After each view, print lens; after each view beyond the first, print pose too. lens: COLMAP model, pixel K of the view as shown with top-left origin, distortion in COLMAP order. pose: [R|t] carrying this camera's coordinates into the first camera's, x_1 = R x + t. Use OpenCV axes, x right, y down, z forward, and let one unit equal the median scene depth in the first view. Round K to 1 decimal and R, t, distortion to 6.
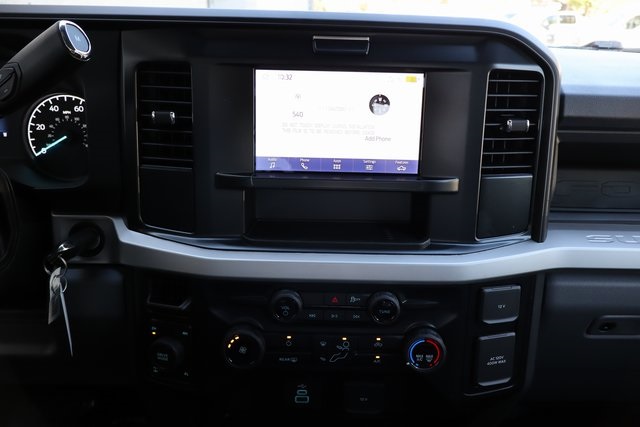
lens RADIAL K [[536.4, 0, 320.0], [0, 536.4, 213.5], [0, 0, 1]] dist [-0.005819, -0.001856]
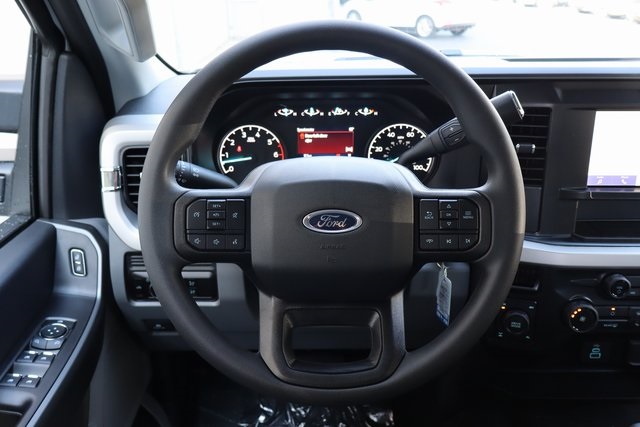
lens RADIAL K [[554.6, 0, 320.0], [0, 554.6, 213.5], [0, 0, 1]] dist [0.004994, -0.001654]
pose [[0.999763, -0.018304, -0.011805, -0.773426], [0.018935, 0.998263, 0.055788, -0.101541], [0.010764, -0.055998, 0.998373, -0.391656]]
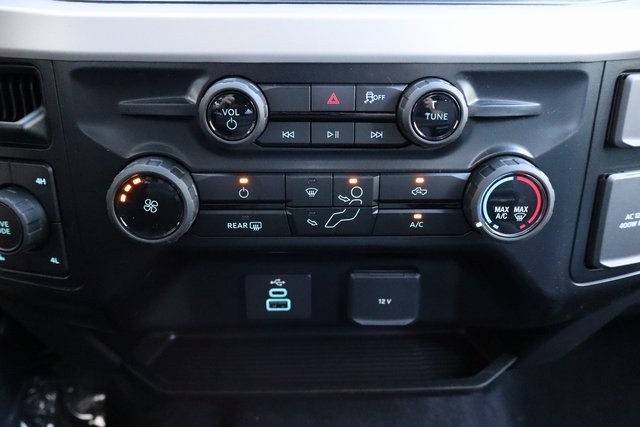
lens RADIAL K [[536.4, 0, 320.0], [0, 536.4, 213.5], [0, 0, 1]] dist [-0.005819, -0.001856]
pose [[0.999480, -0.026188, 0.018795, 0.003592], [0.023563, 0.991447, 0.128365, 0.197354], [-0.021996, -0.127855, 0.991549, 0.490639]]
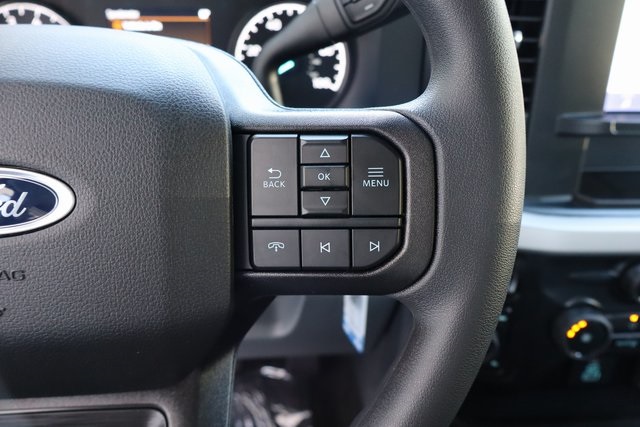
lens RADIAL K [[536.4, 0, 320.0], [0, 536.4, 213.5], [0, 0, 1]] dist [-0.005819, -0.001856]
pose [[0.997428, -0.033707, 0.063262, -0.578048], [0.022410, 0.984936, 0.171461, -0.076238], [-0.068089, -0.169603, 0.983158, 0.258888]]
